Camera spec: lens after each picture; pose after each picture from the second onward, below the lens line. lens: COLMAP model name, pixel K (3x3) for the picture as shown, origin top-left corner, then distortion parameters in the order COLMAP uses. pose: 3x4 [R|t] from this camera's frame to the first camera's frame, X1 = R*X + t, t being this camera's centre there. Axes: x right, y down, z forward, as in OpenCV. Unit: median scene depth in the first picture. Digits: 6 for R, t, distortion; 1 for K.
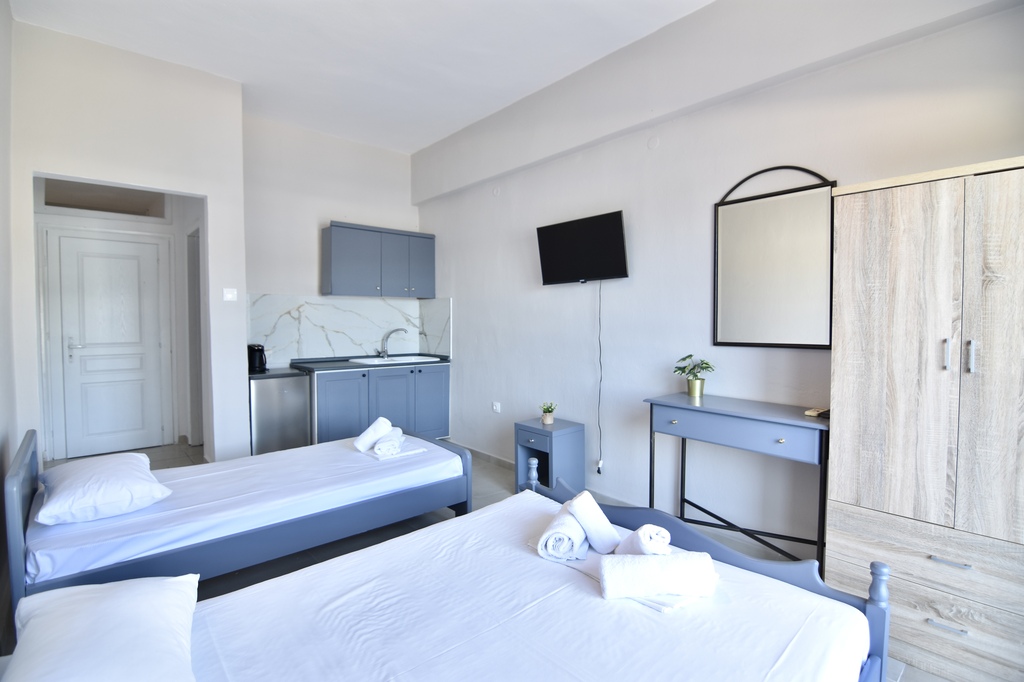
lens RADIAL K [[494.1, 0, 510.7], [0, 494.1, 340.9], [0, 0, 1]] dist [-0.000312, -0.012705]
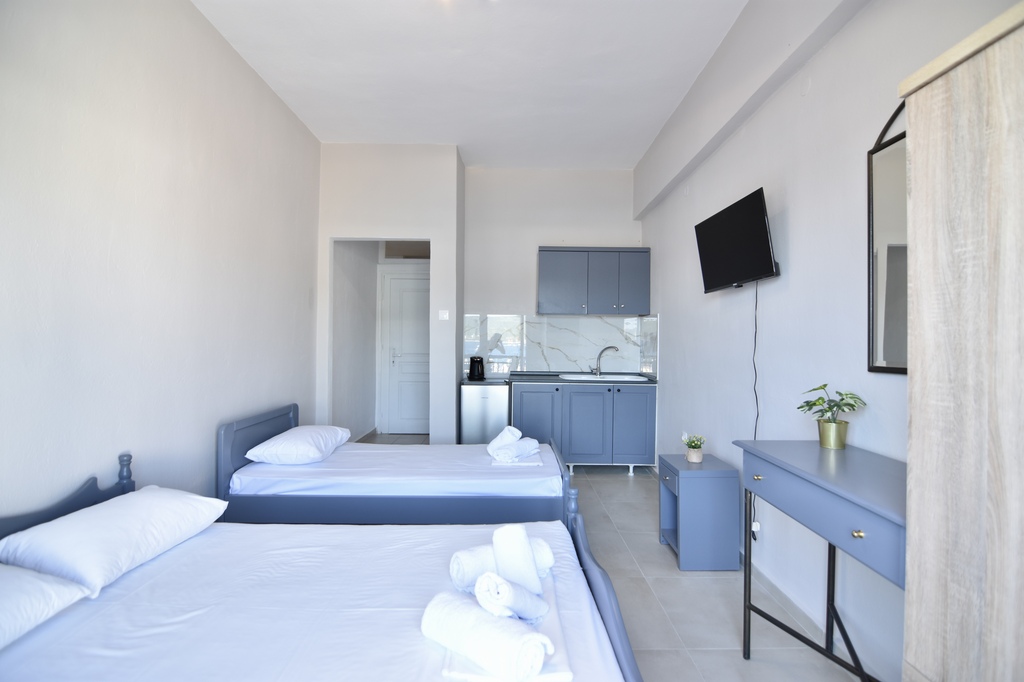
lens RADIAL K [[494.1, 0, 510.7], [0, 494.1, 340.9], [0, 0, 1]] dist [-0.000312, -0.012705]
pose [[0.747710, 0.005450, -0.664003, 0.677141], [-0.036685, 0.998778, -0.033112, 0.010813], [0.663011, 0.049118, 0.746997, 0.310427]]
